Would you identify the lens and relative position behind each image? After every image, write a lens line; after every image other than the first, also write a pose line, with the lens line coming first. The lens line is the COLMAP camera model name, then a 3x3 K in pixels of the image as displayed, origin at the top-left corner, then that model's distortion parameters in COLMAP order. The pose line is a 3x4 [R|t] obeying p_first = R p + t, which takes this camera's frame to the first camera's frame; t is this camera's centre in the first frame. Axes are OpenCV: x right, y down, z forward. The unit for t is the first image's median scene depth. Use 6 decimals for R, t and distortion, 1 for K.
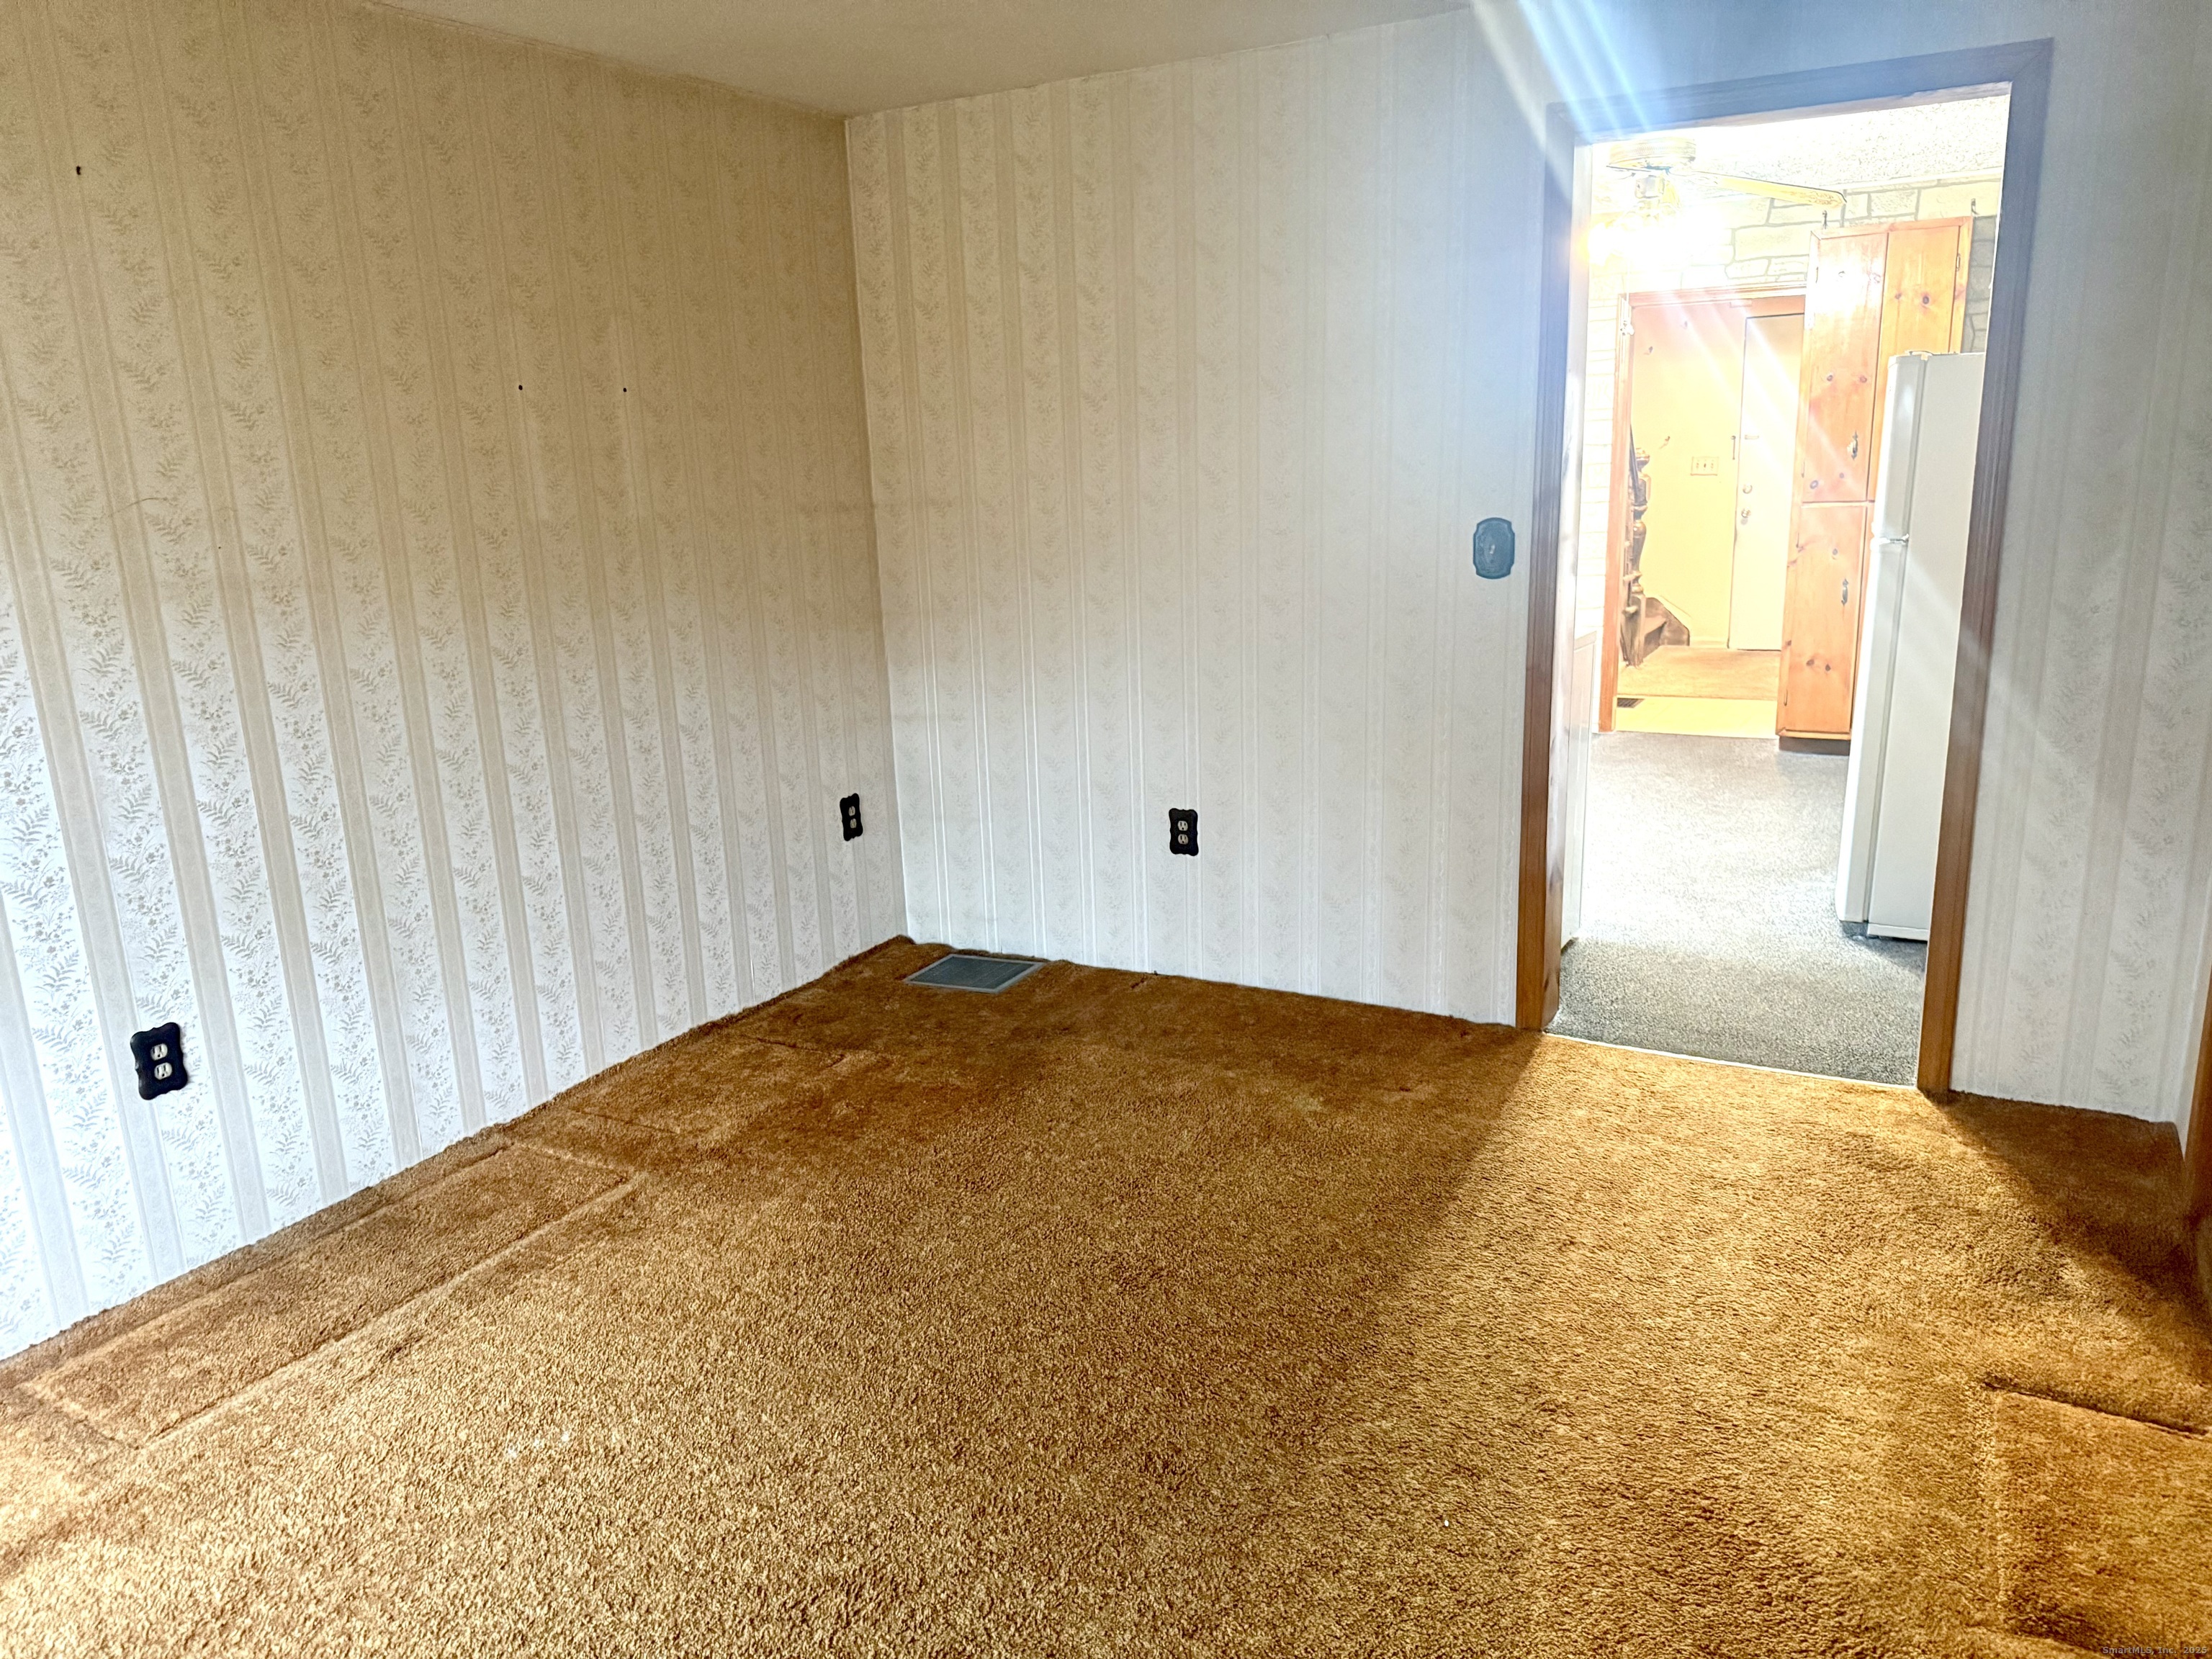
lens RADIAL K [[1552.8, 0, 1105.7], [0, 1552.8, 831.7], [0, 0, 1]] dist [0.003443, 0.000517]
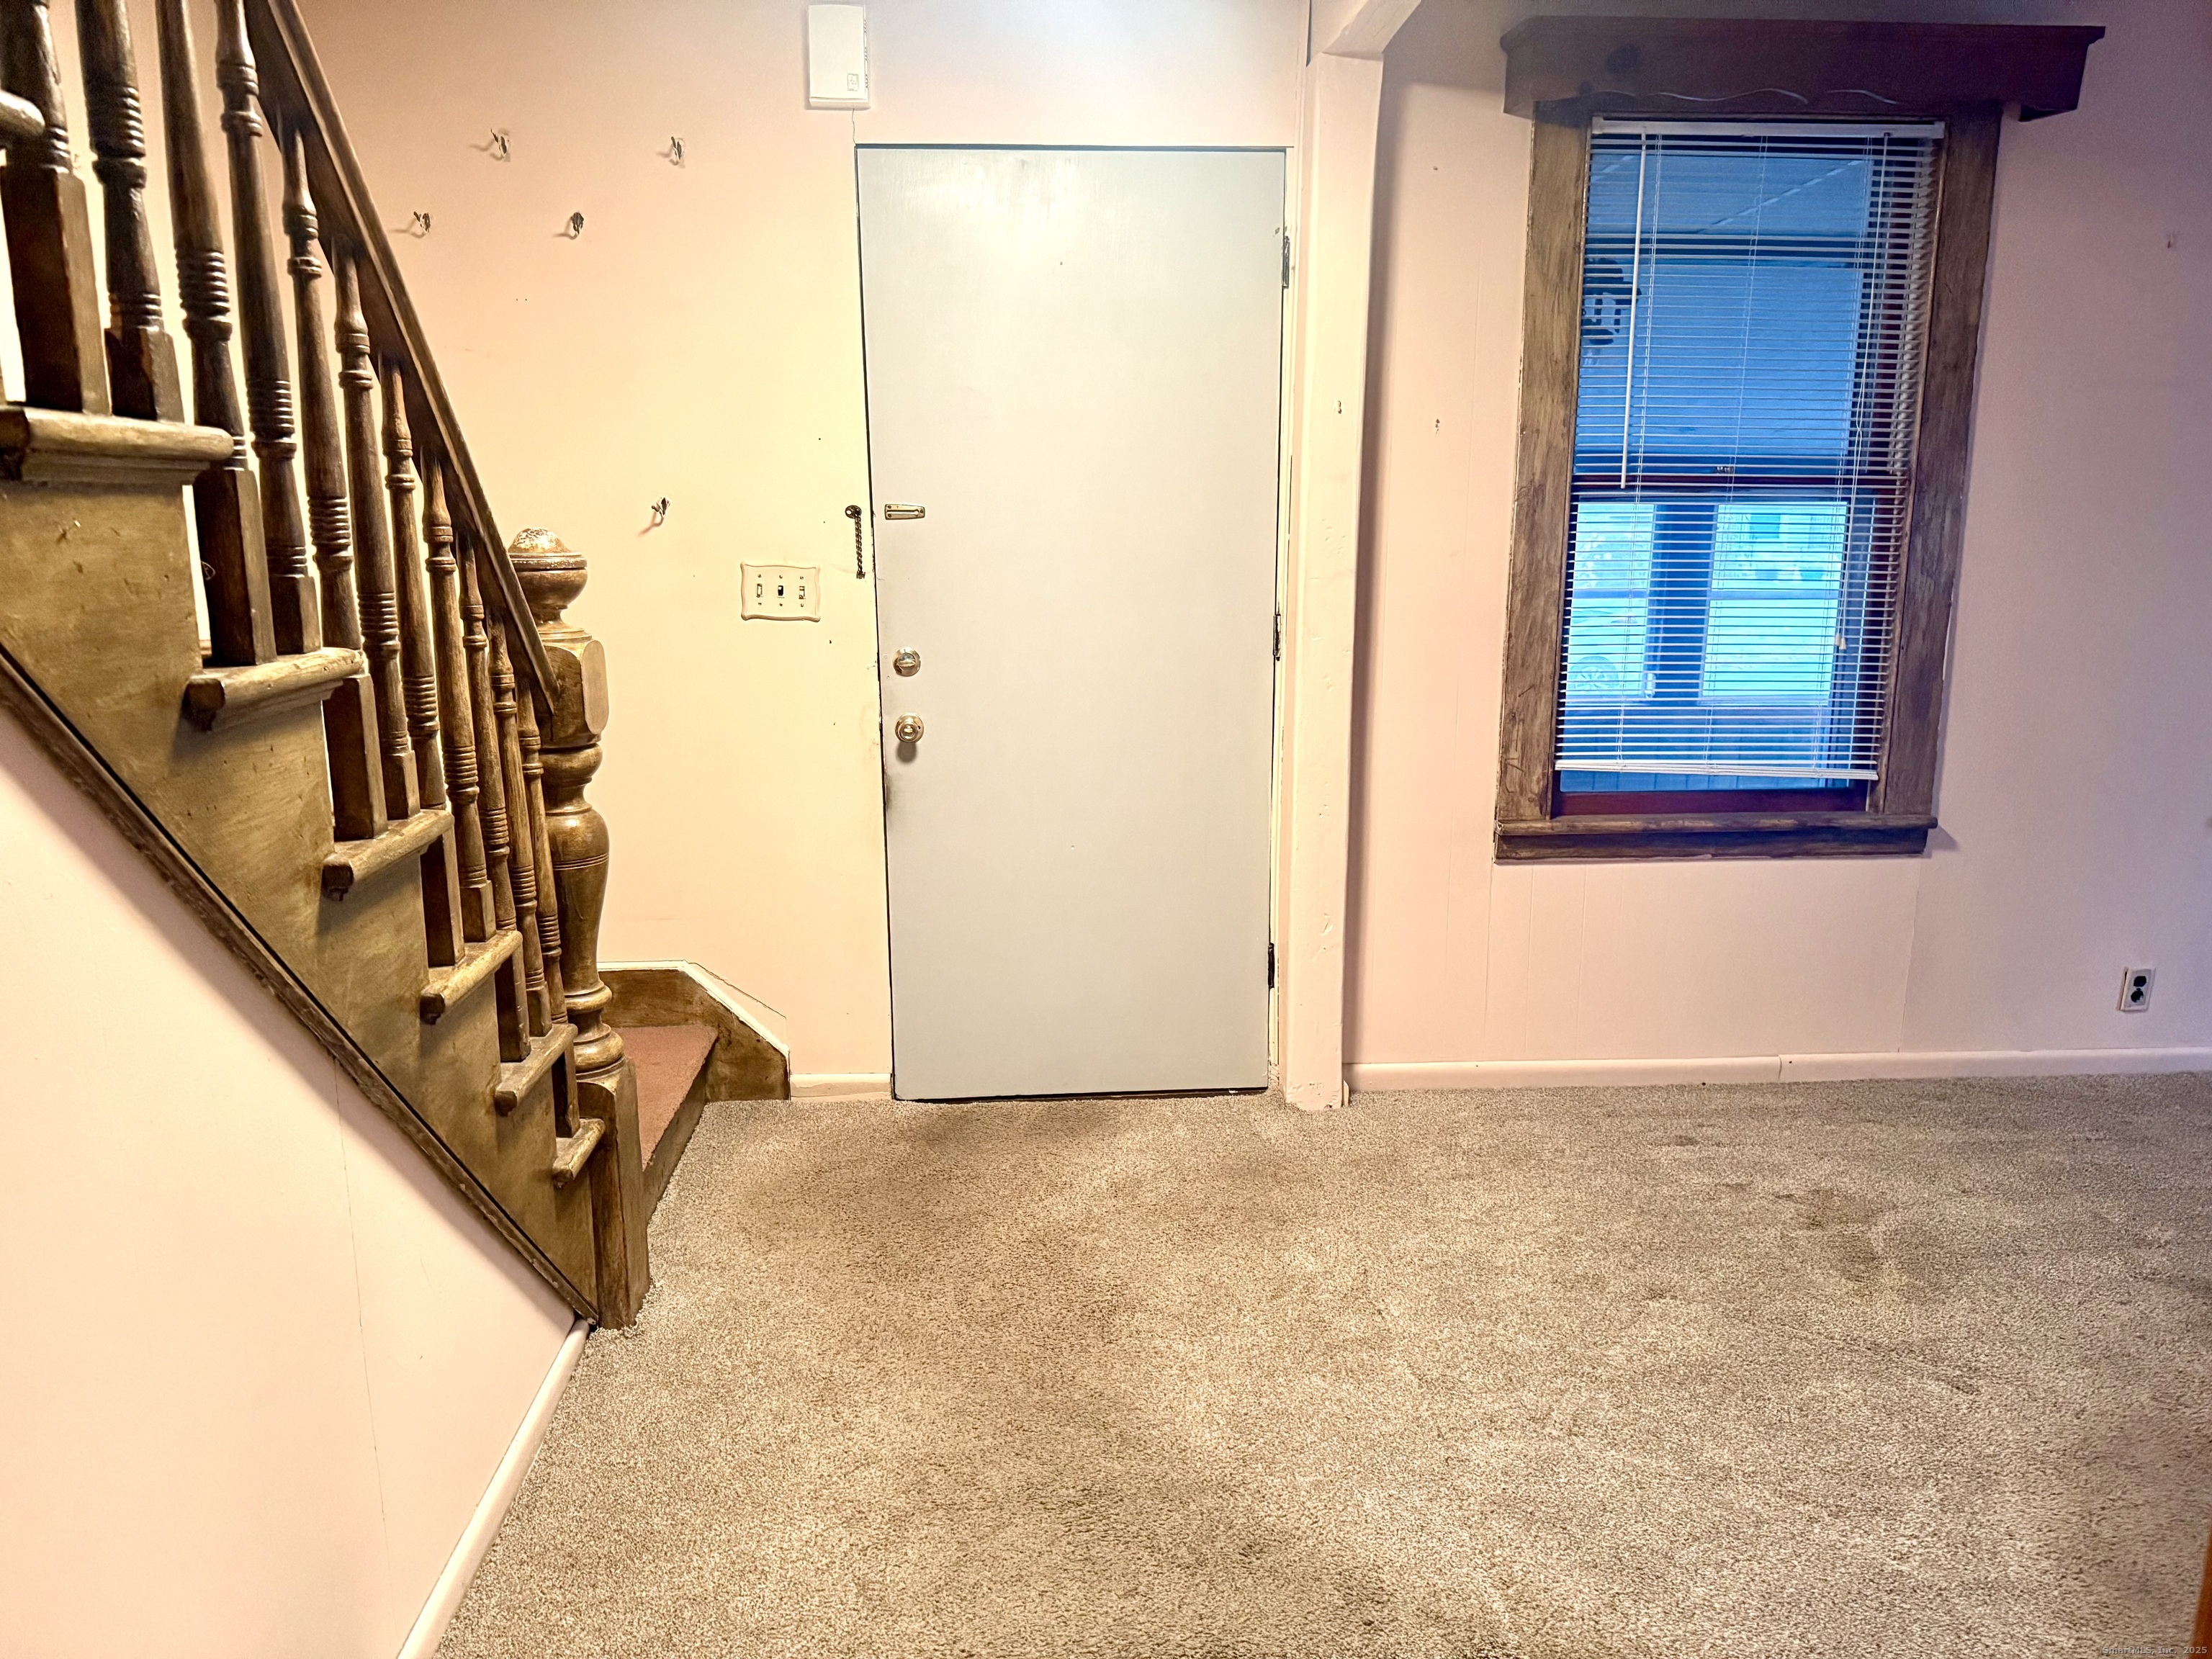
lens RADIAL K [[1552.8, 0, 1106.3], [0, 1552.8, 832.5], [0, 0, 1]] dist [0.003443, 0.000517]
pose [[0.841412, -0.076171, 0.534998, 0.263563], [0.105056, 0.994184, -0.023677, -0.170127], [-0.530083, 0.076127, 0.844521, 0.688924]]
